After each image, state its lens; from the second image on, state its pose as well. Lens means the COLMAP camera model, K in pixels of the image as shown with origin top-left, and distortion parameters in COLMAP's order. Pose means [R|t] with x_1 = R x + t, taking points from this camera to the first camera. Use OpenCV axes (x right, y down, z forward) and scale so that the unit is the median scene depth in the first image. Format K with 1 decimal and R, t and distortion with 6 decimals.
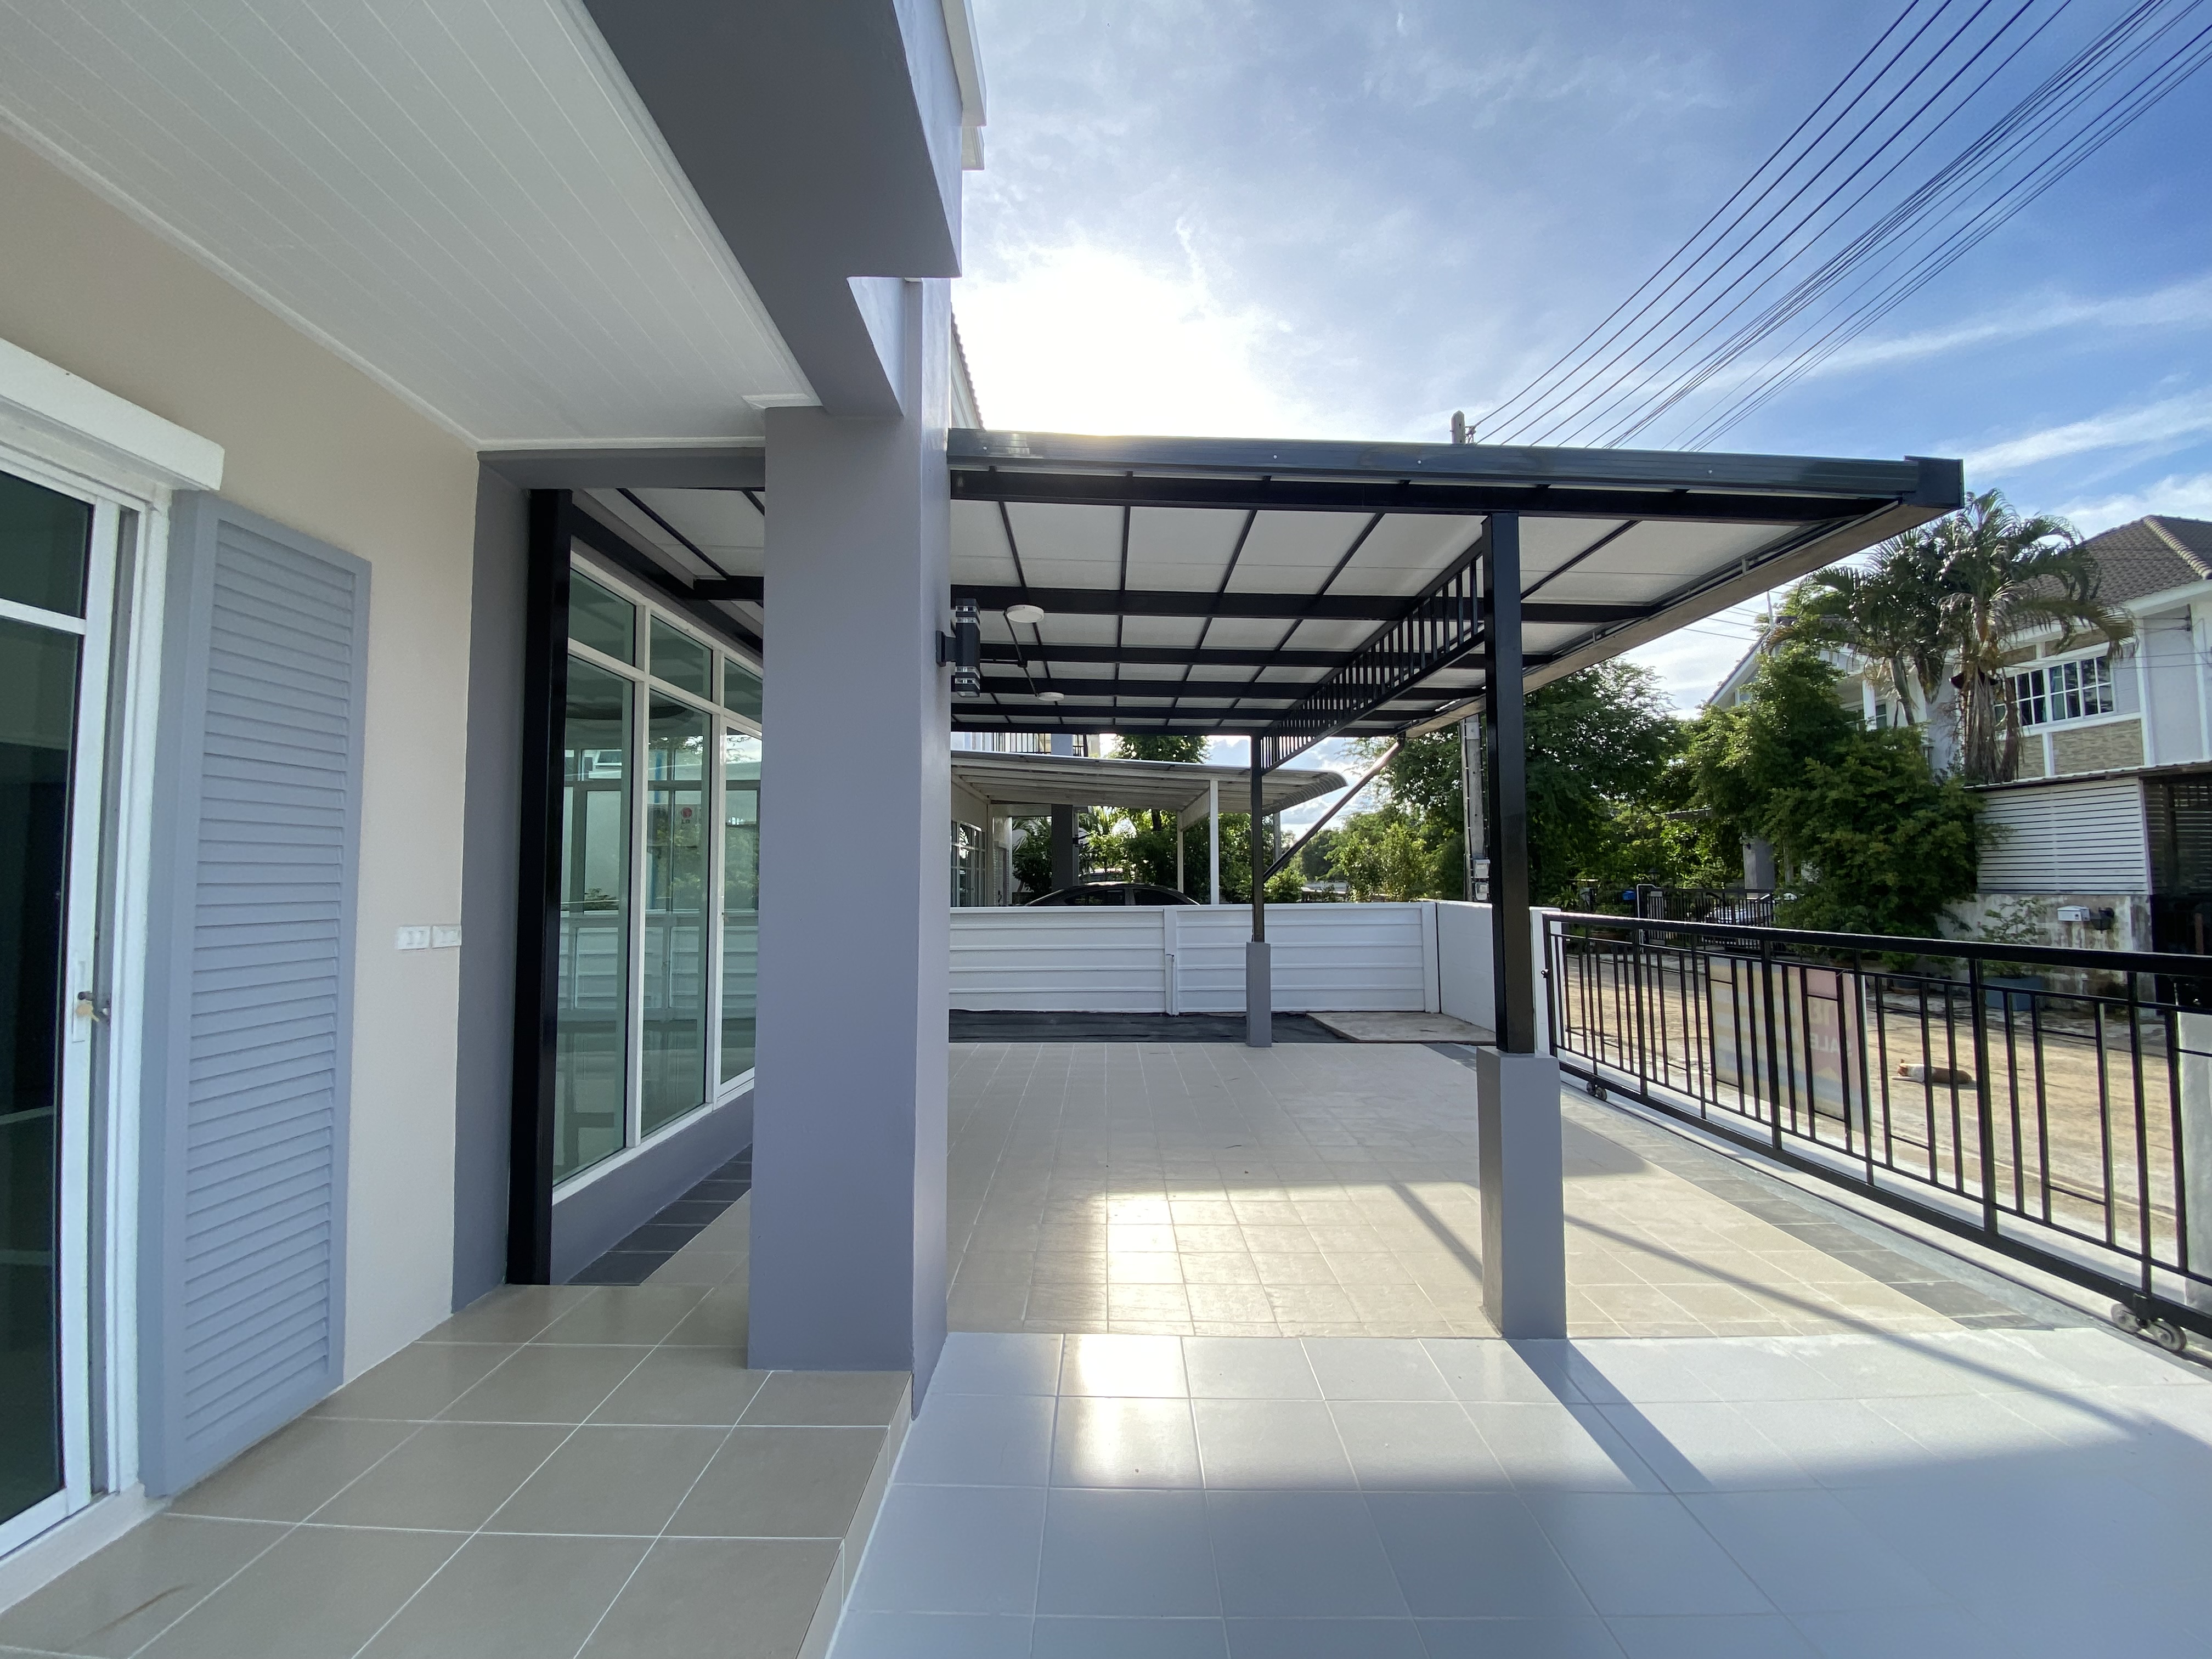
lens RADIAL K [[888.0, 0, 1109.9], [0, 888.0, 827.1], [0, 0, 1]] dist [-0.029156, -0.001907]
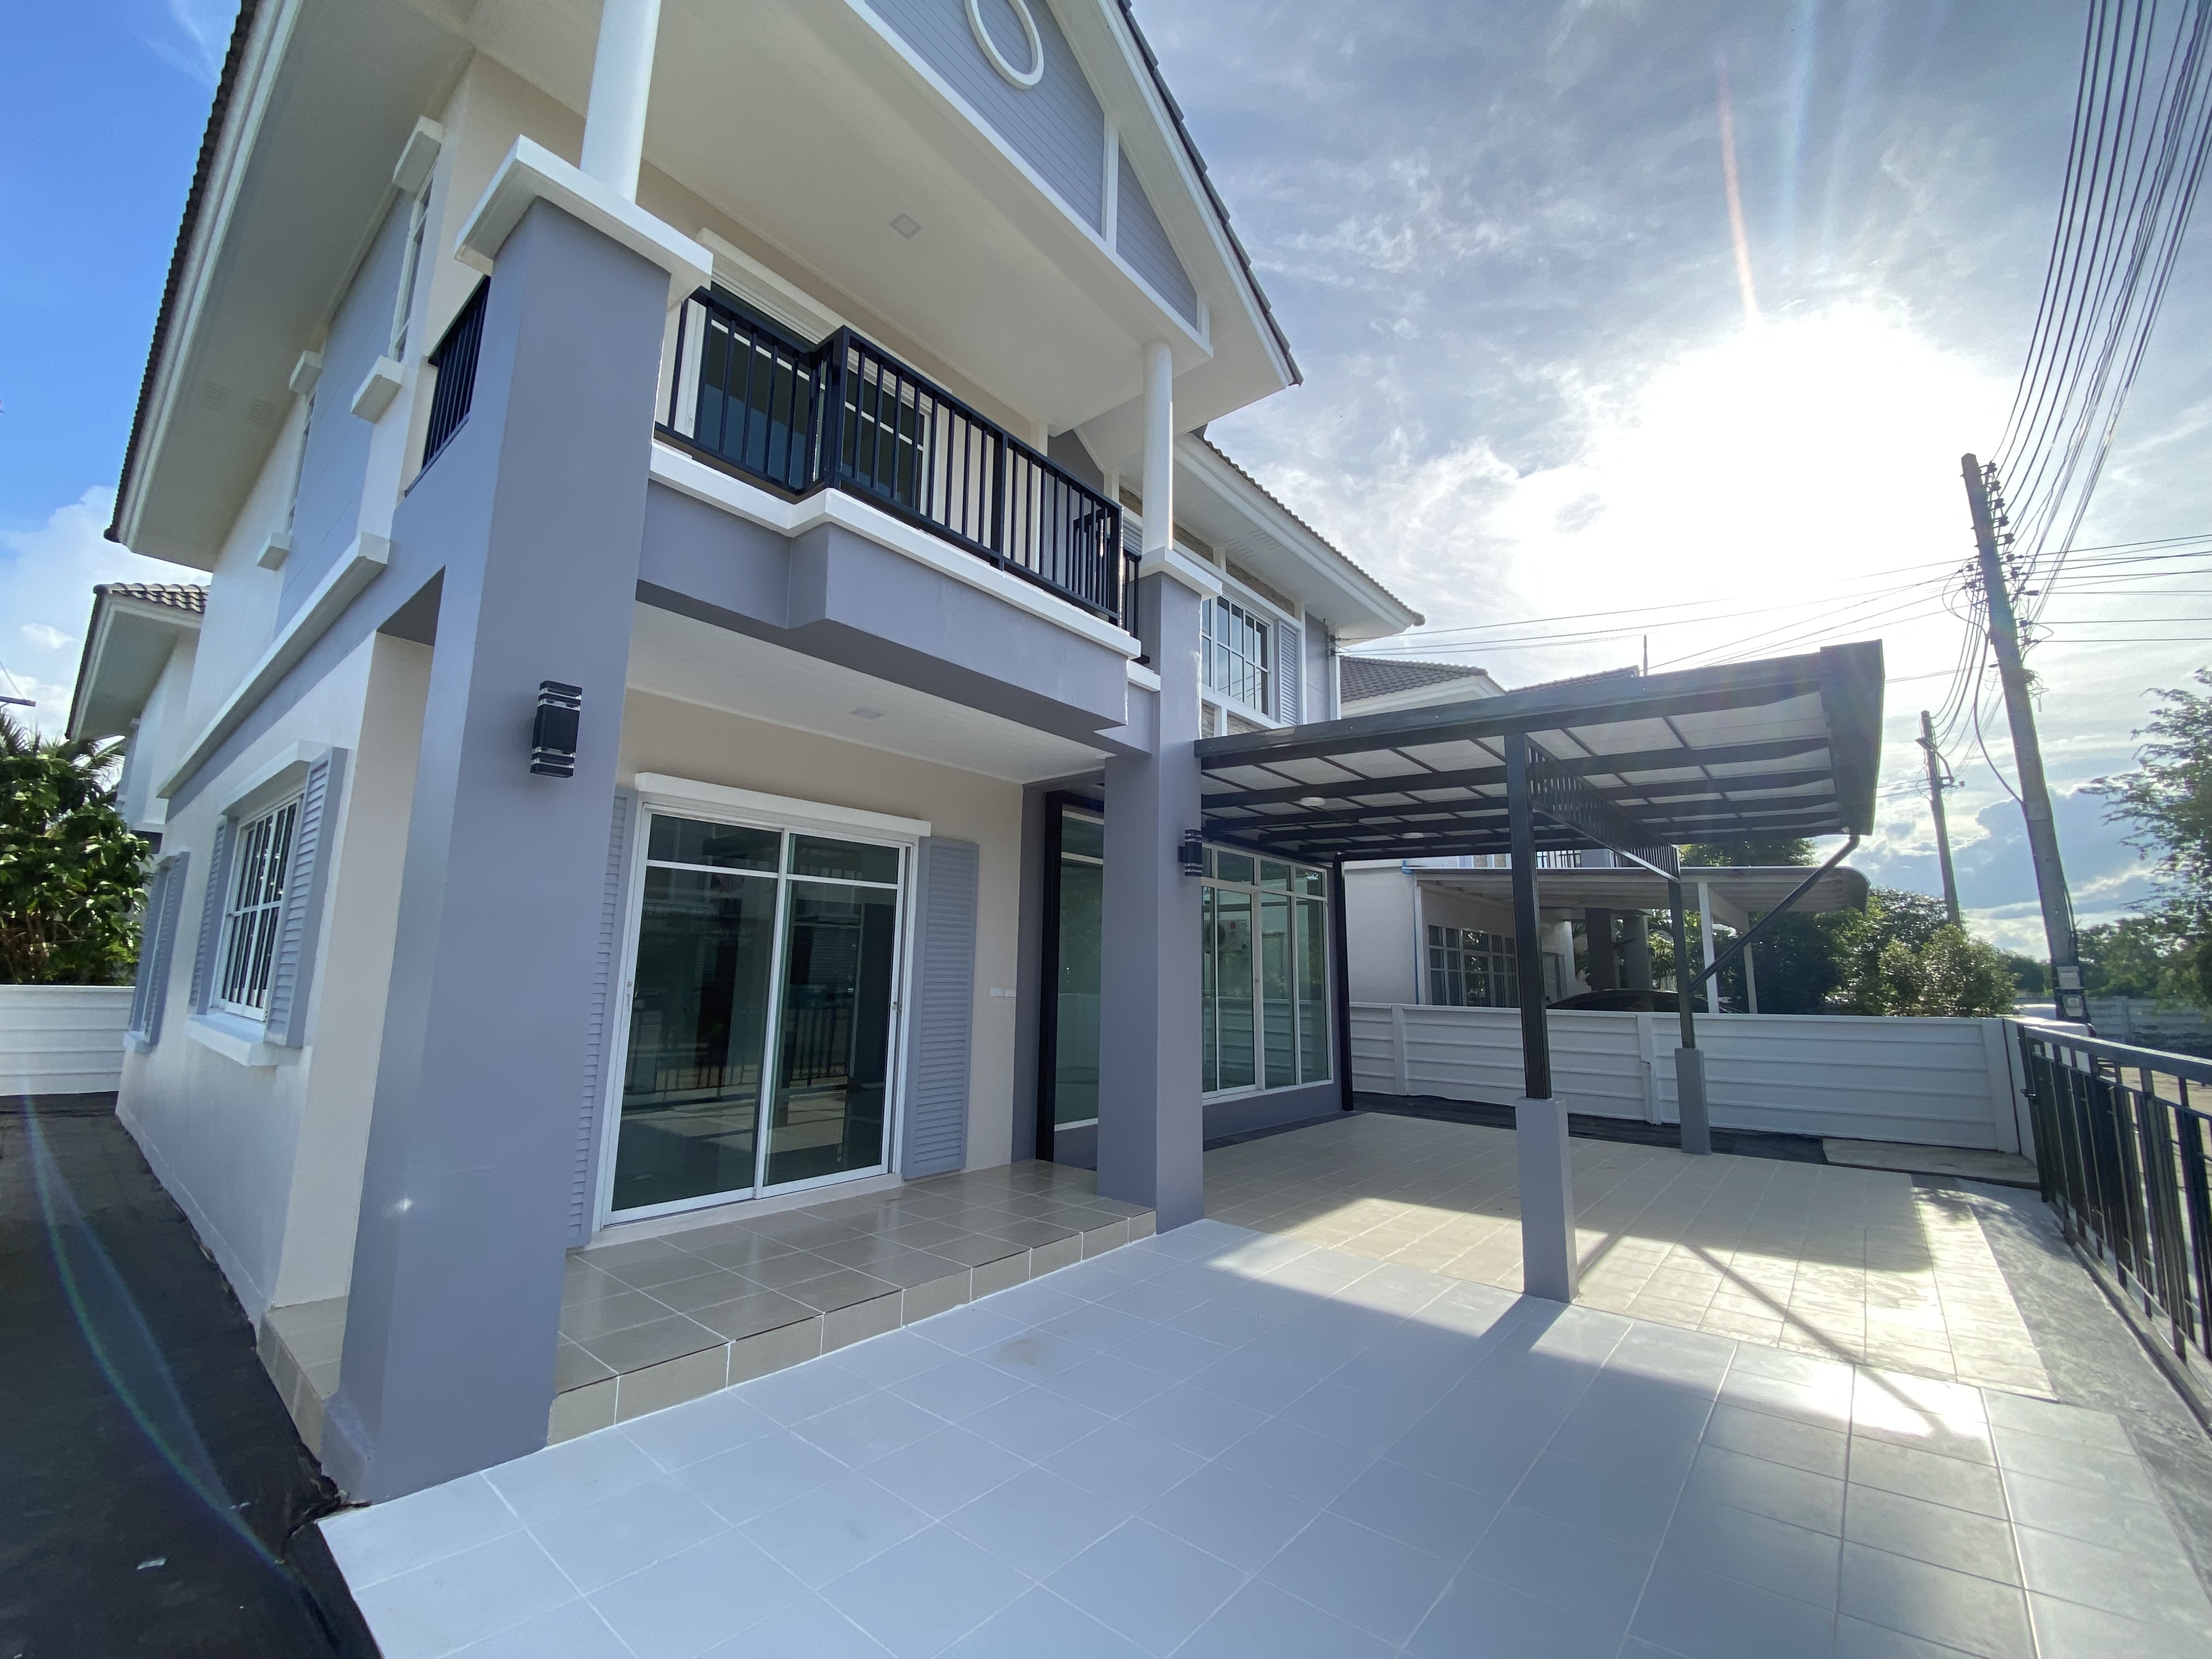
lens RADIAL K [[888.0, 0, 1085.6], [0, 888.0, 830.9], [0, 0, 1]] dist [-0.029156, -0.001907]
pose [[0.732481, -0.076697, -0.676453, 0.358016], [0.005593, 0.994278, -0.106676, -0.018638], [0.680764, 0.074354, 0.728719, -0.219388]]
